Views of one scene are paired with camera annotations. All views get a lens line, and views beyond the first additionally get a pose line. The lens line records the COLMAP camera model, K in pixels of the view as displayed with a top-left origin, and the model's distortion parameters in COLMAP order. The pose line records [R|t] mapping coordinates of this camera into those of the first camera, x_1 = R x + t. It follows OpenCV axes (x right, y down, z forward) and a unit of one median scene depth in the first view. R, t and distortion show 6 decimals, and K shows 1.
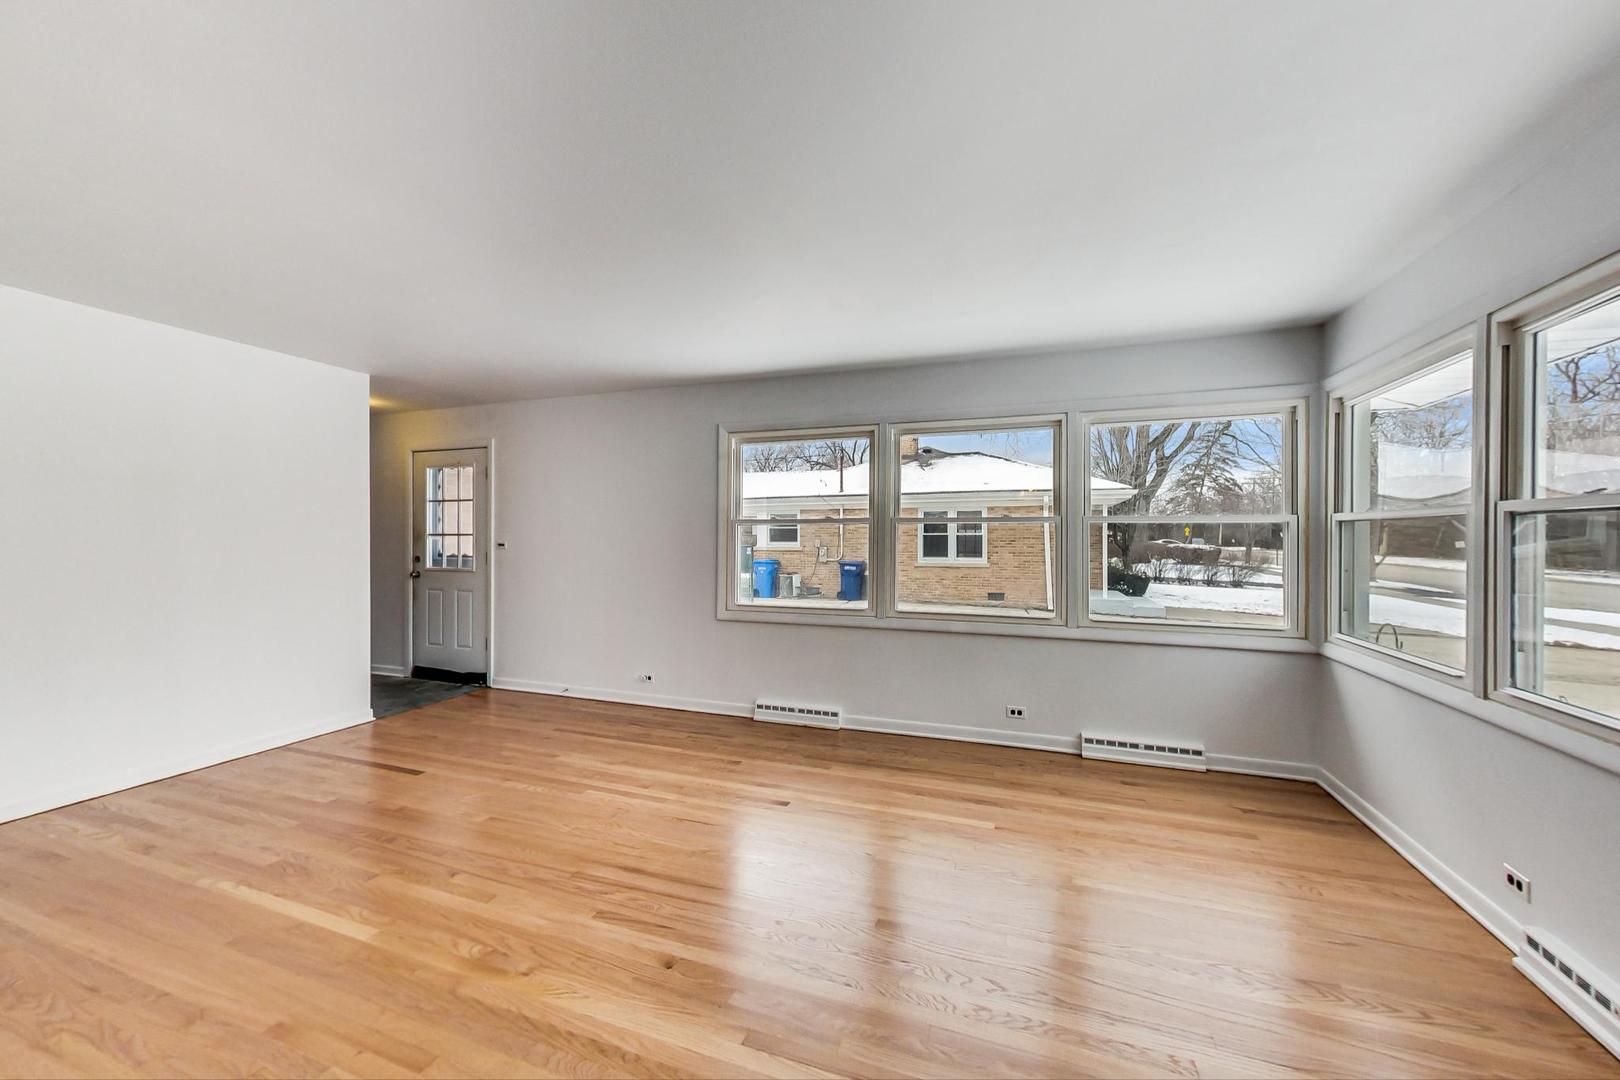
lens RADIAL K [[611.4, 0, 810.0], [0, 611.4, 540.0], [0, 0, 1]] dist [-0.000100, 0.000050]
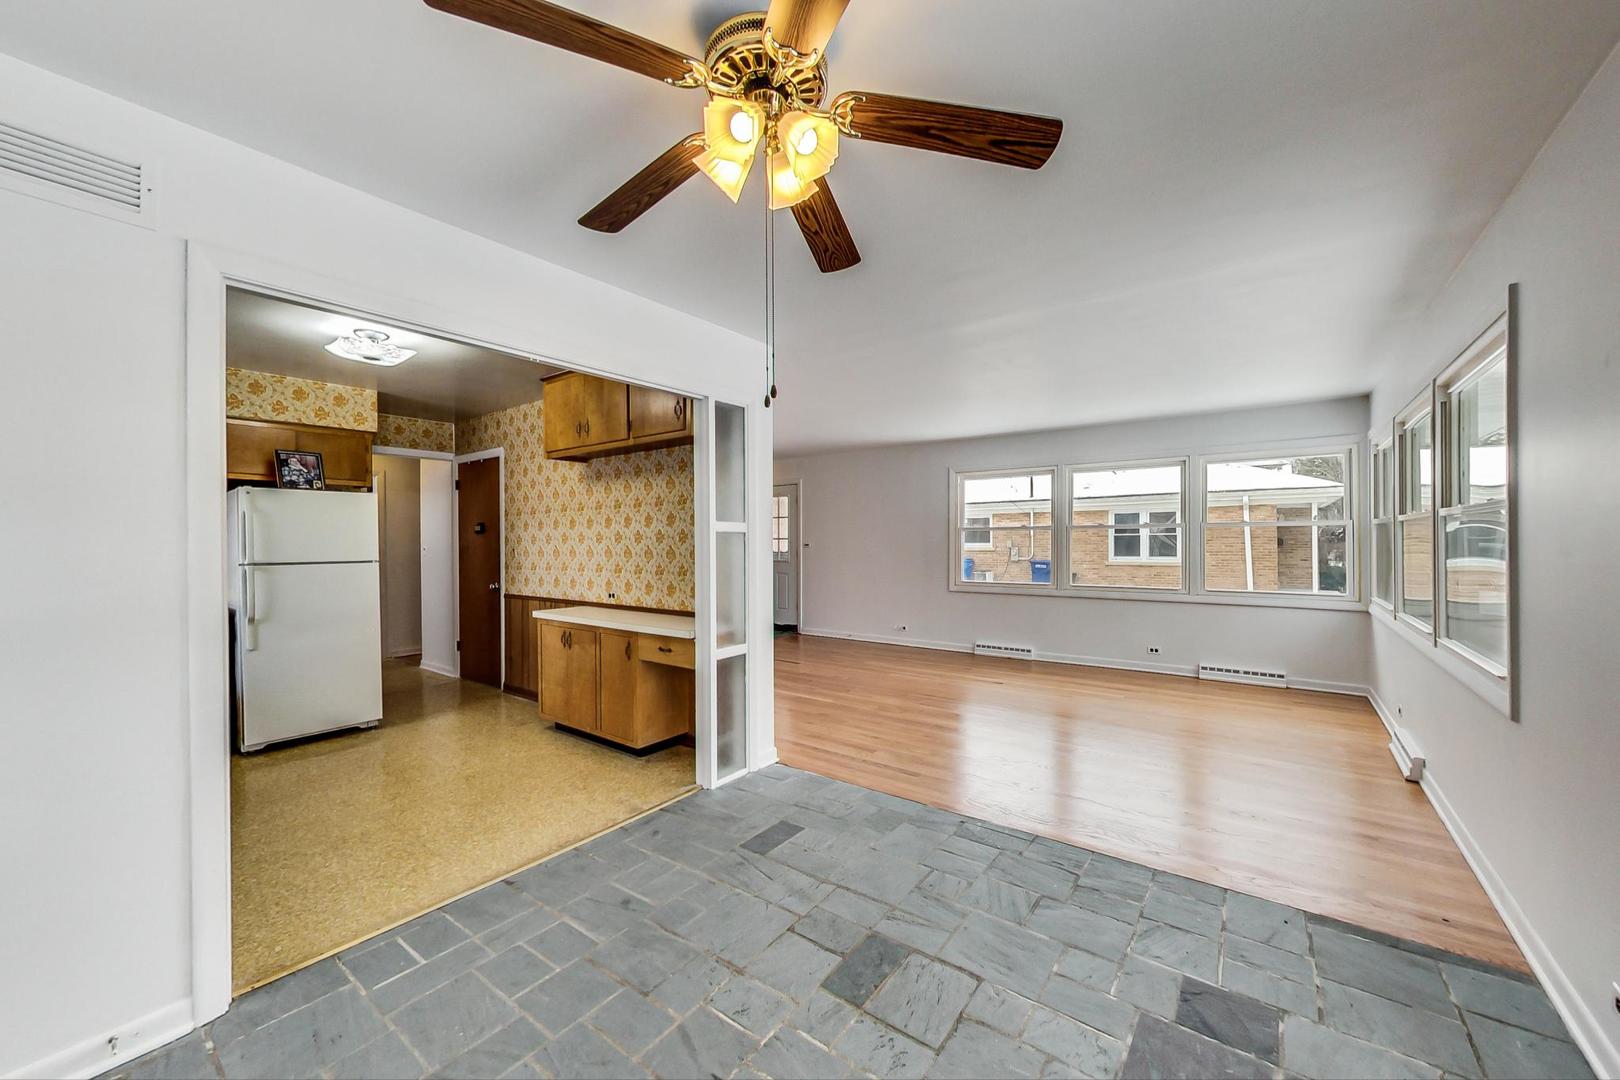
lens RADIAL K [[611.4, 0, 810.0], [0, 611.4, 540.0], [0, 0, 1]] dist [-0.000100, 0.000050]
pose [[0.956224, -0.008500, -0.292513, -0.040454], [0.007265, 0.999960, -0.005308, 0.005974], [0.292546, 0.002950, 0.956247, -0.762196]]
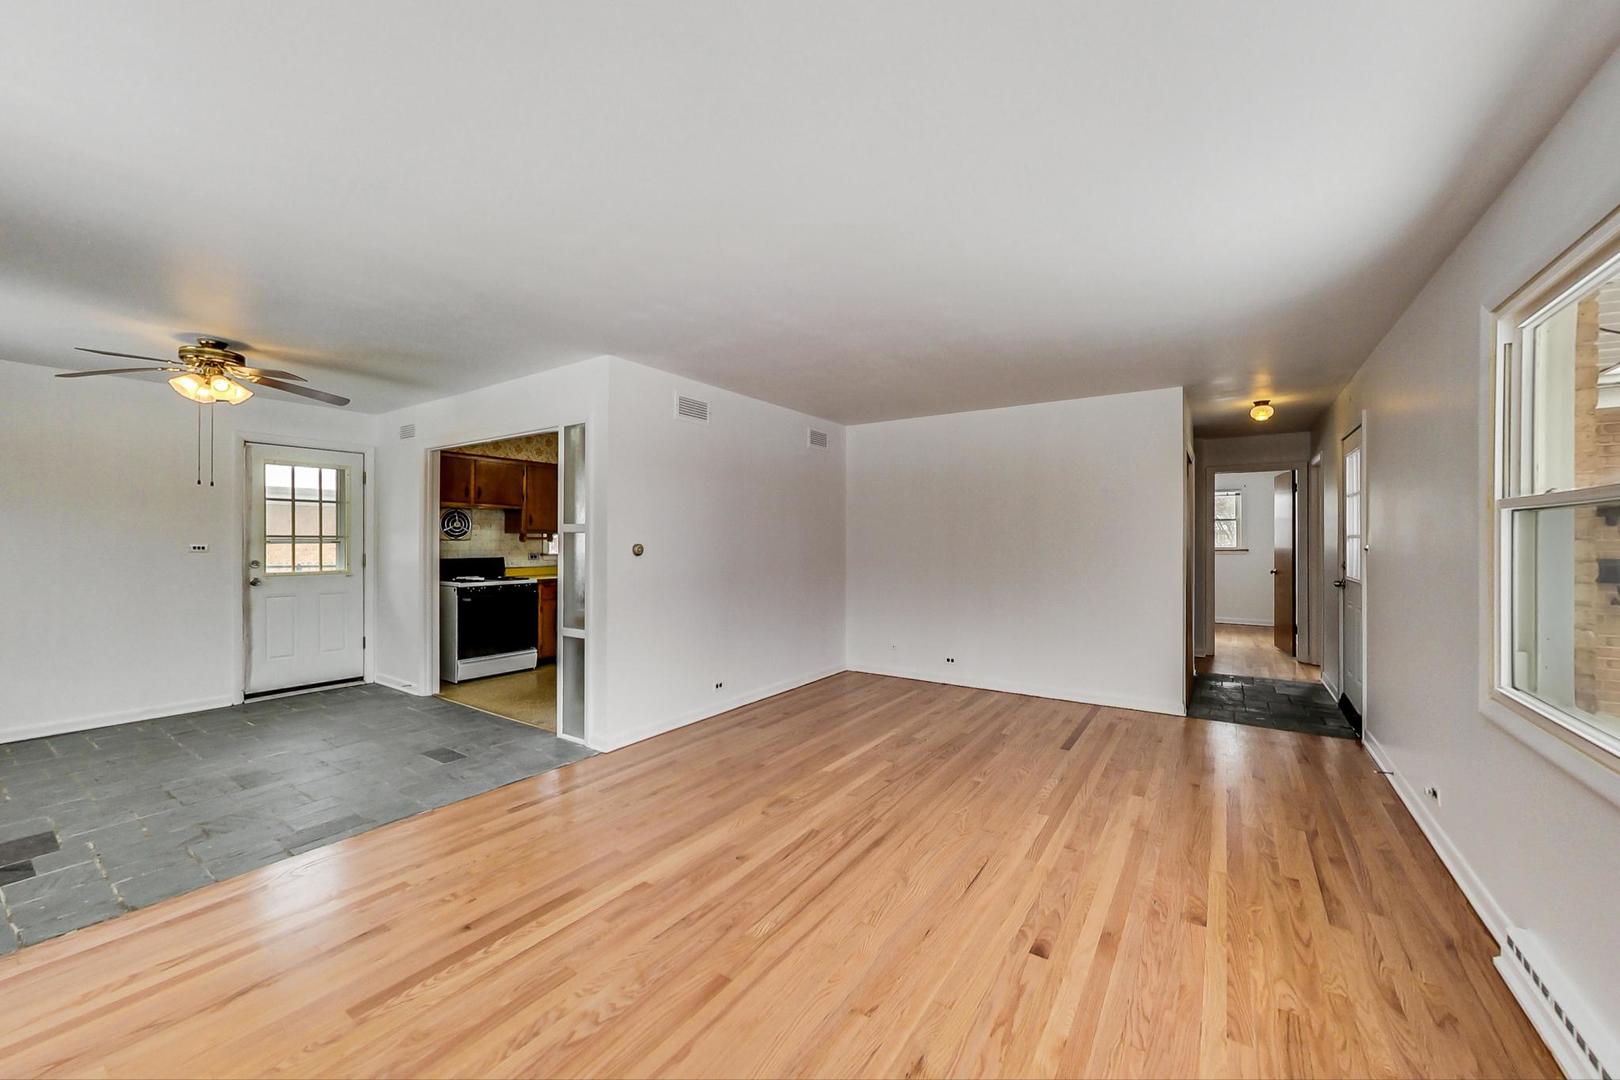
lens RADIAL K [[611.4, 0, 810.0], [0, 611.4, 540.0], [0, 0, 1]] dist [-0.000100, 0.000050]
pose [[-0.246785, -0.001086, -0.969070, 0.531726], [-0.006063, 0.999982, 0.000423, -0.001722], [0.969051, 0.005980, -0.246787, 0.762448]]
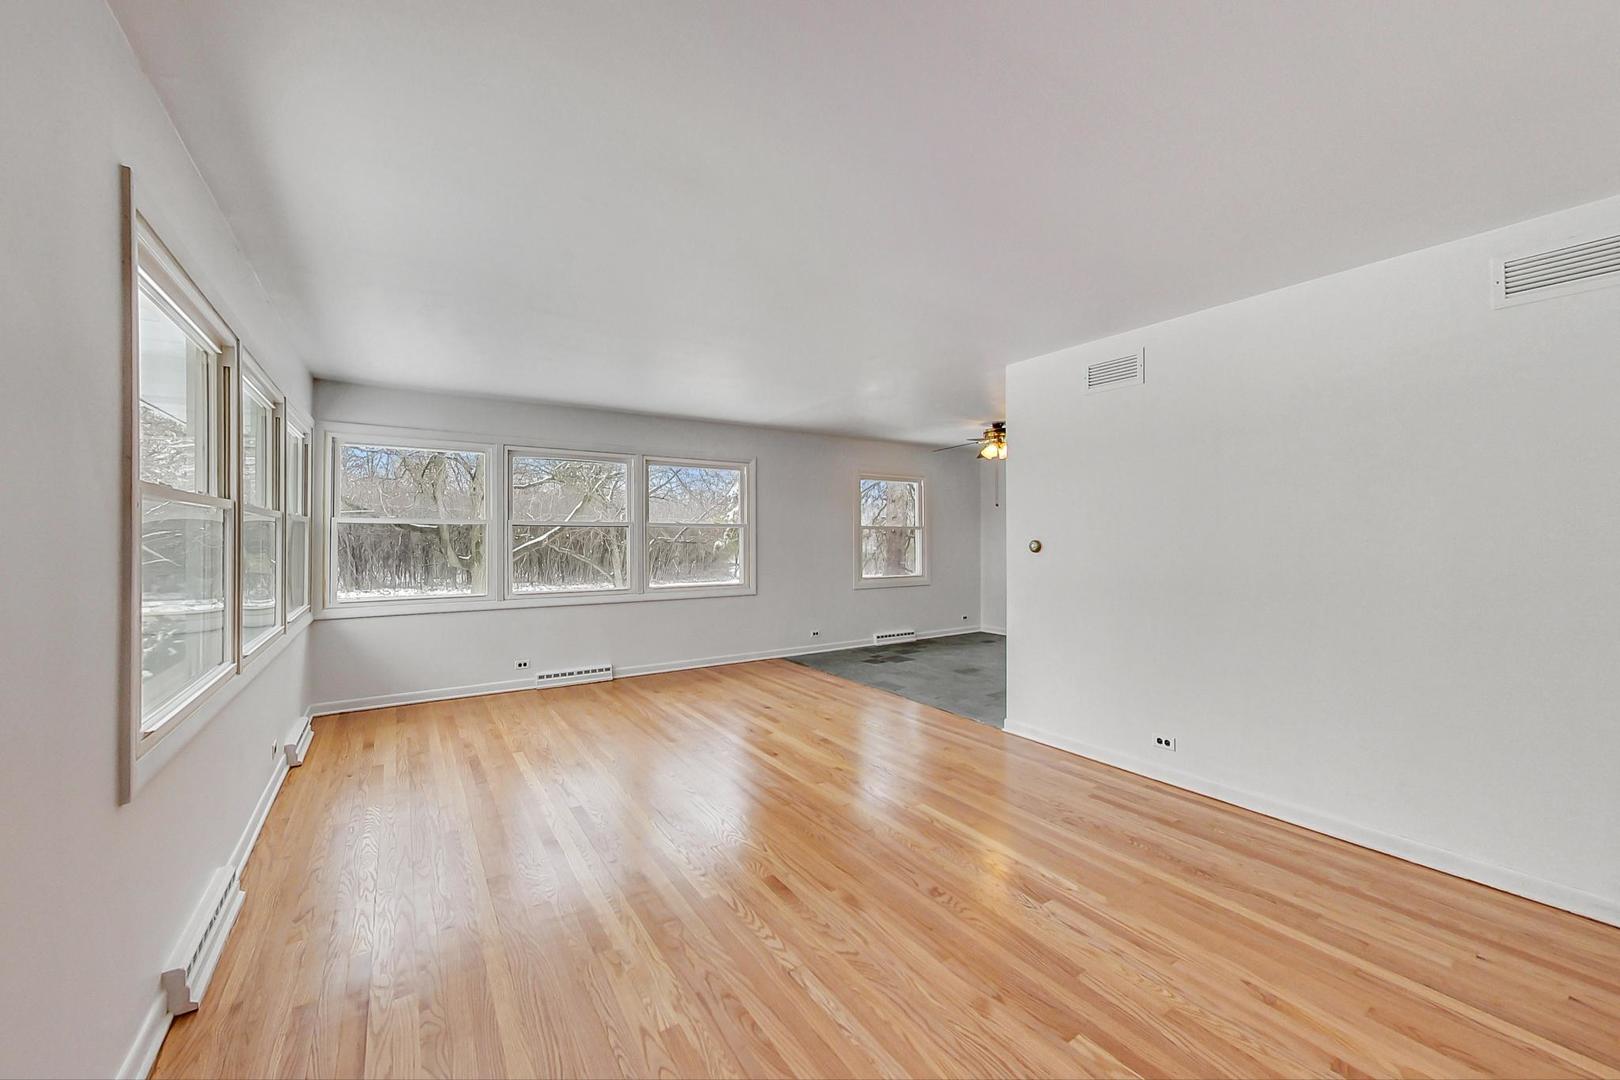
lens RADIAL K [[619.6, 0, 817.2], [0, 619.6, 532.1], [0, 0, 1]] dist [-0.000531, -0.000060]
pose [[-0.812642, -0.000074, 0.582763, -0.765543], [0.002307, 0.999992, 0.003345, -0.010419], [-0.582758, 0.004063, -0.812635, 1.302323]]
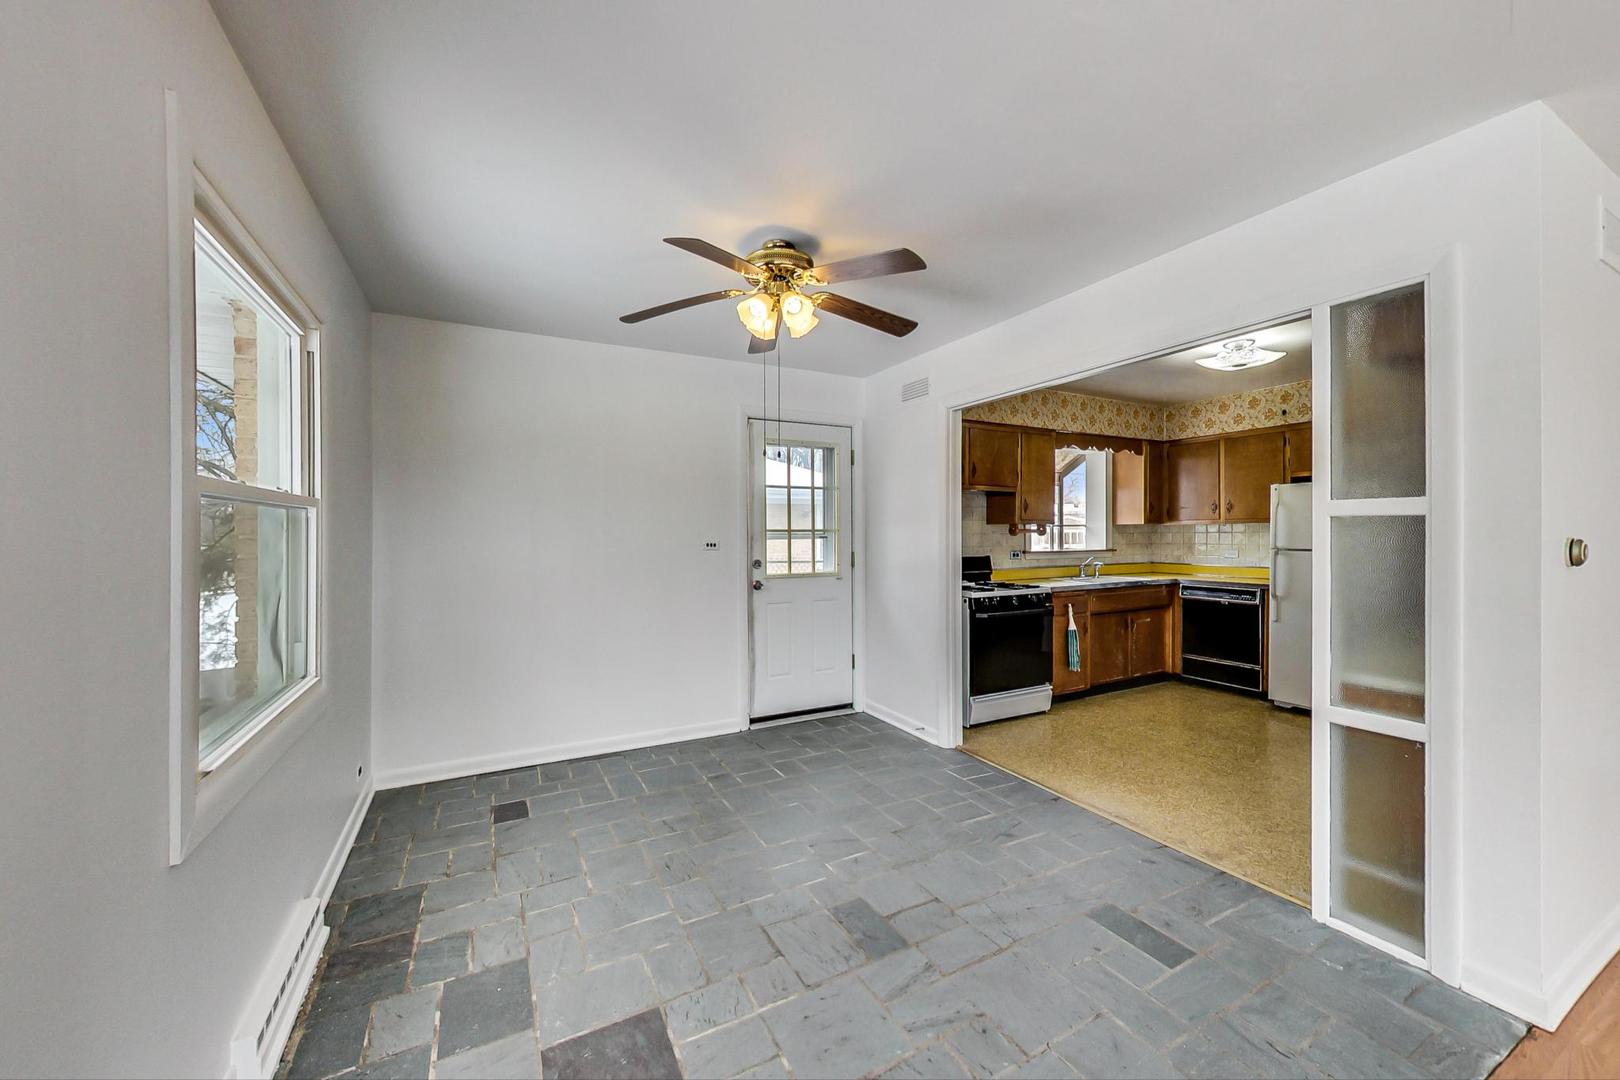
lens RADIAL K [[611.4, 0, 810.0], [0, 611.4, 540.0], [0, 0, 1]] dist [-0.000100, 0.000050]
pose [[-0.673520, 0.010231, -0.739099, 0.297075], [0.001619, 0.999922, 0.012367, 0.001538], [0.739168, 0.007133, -0.673484, 0.081155]]
